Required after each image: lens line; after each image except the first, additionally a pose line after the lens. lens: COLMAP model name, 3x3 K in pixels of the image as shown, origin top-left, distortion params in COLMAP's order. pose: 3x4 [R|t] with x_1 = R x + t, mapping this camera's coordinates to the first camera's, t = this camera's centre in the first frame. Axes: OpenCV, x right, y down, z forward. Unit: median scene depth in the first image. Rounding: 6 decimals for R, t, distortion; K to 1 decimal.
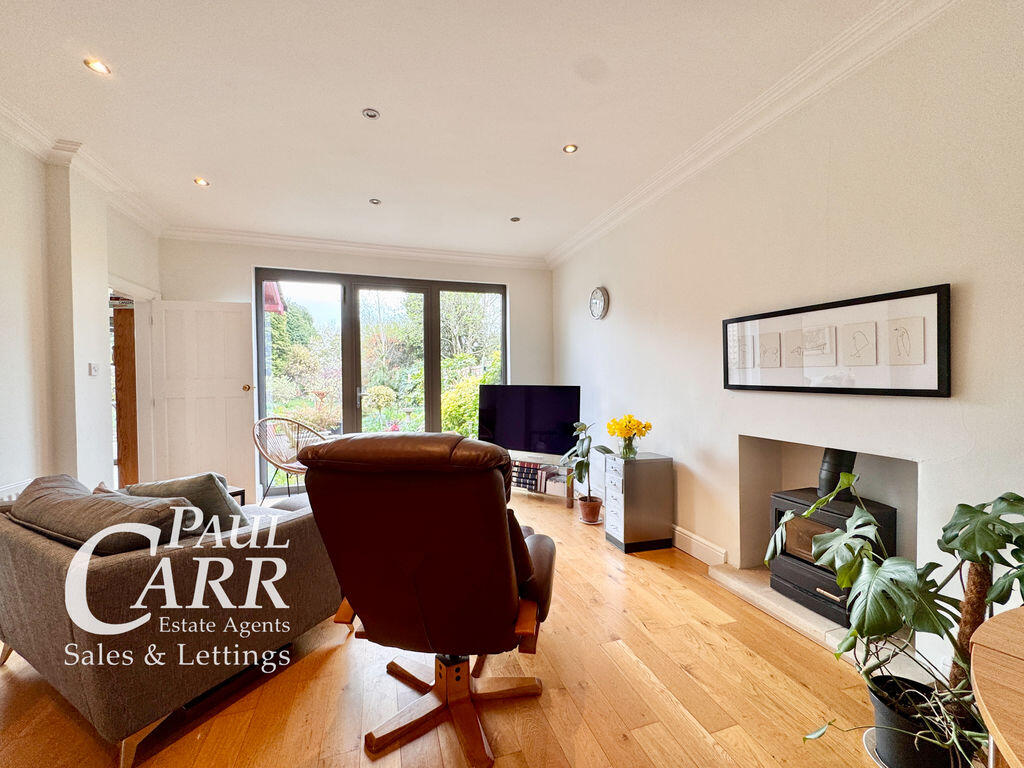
lens RADIAL K [[417.4, 0, 512.0], [0, 417.4, 384.0], [0, 0, 1]] dist [-0.010647, -0.000073]
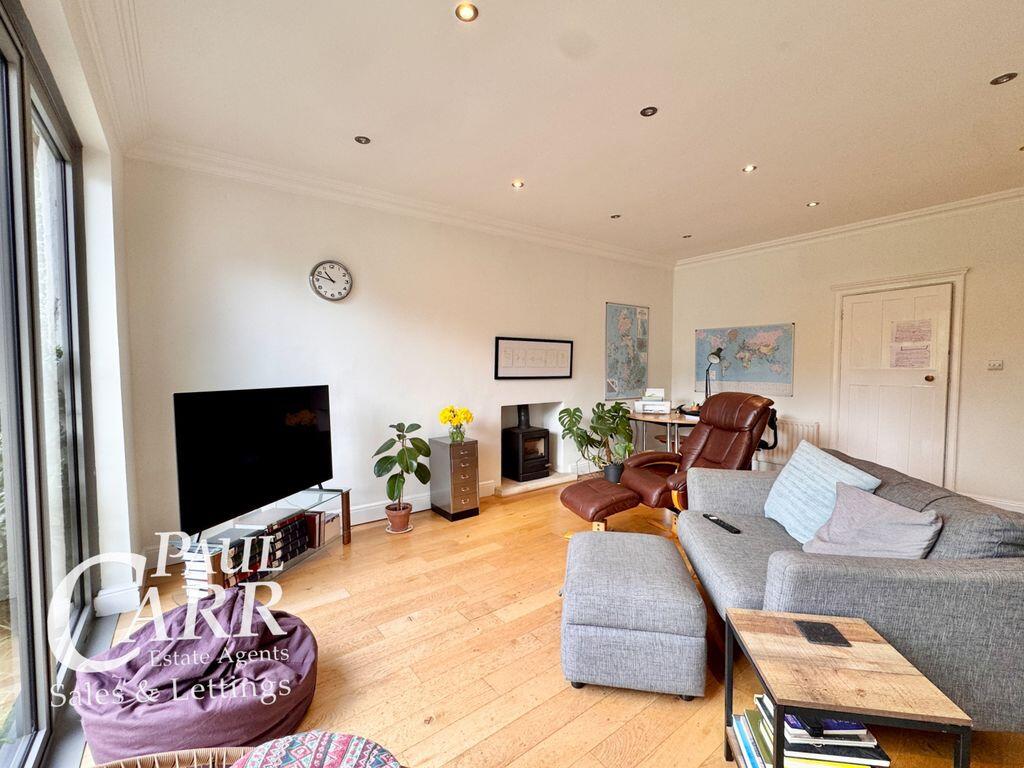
lens RADIAL K [[417.4, 0, 512.0], [0, 417.4, 384.0], [0, 0, 1]] dist [-0.010647, -0.000073]
pose [[-0.310971, -0.031181, 0.949908, -1.056523], [0.019617, 0.999038, 0.039216, -0.034252], [-0.950217, 0.030829, -0.310061, 1.466831]]
